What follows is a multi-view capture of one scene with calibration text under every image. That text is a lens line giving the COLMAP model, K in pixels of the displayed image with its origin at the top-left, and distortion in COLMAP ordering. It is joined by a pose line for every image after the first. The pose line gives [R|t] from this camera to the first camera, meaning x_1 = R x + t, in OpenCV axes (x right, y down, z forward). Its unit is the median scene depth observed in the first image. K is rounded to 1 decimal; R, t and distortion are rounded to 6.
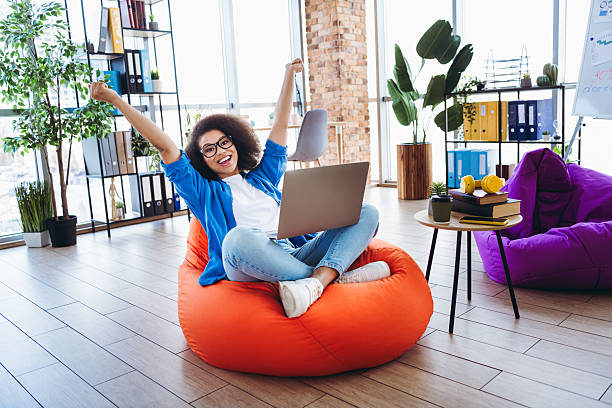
lens RADIAL K [[528.5, 0, 306.0], [0, 528.5, 204.0], [0, 0, 1]] dist [-0.005661, -0.004872]
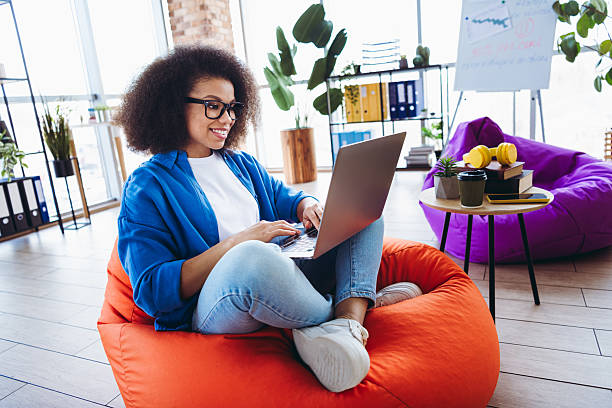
lens RADIAL K [[441.8, 0, 306.0], [0, 441.8, 204.0], [0, 0, 1]] dist [-0.004021, -0.000797]
pose [[0.935561, -0.109741, 0.335683, -0.091657], [0.098483, 0.993860, 0.050434, -0.011882], [-0.339156, -0.014125, 0.940624, 0.214973]]
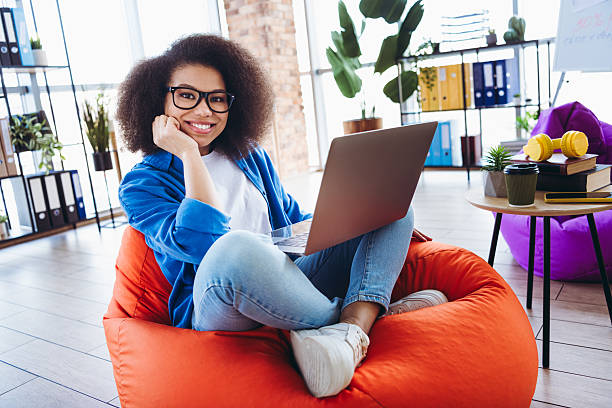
lens RADIAL K [[528.5, 0, 306.0], [0, 528.5, 204.0], [0, 0, 1]] dist [-0.005661, -0.004872]
pose [[0.980171, -0.082451, 0.180186, -0.061158], [0.079776, 0.996569, 0.022053, -0.001523], [-0.181386, -0.007241, 0.983385, 0.184792]]
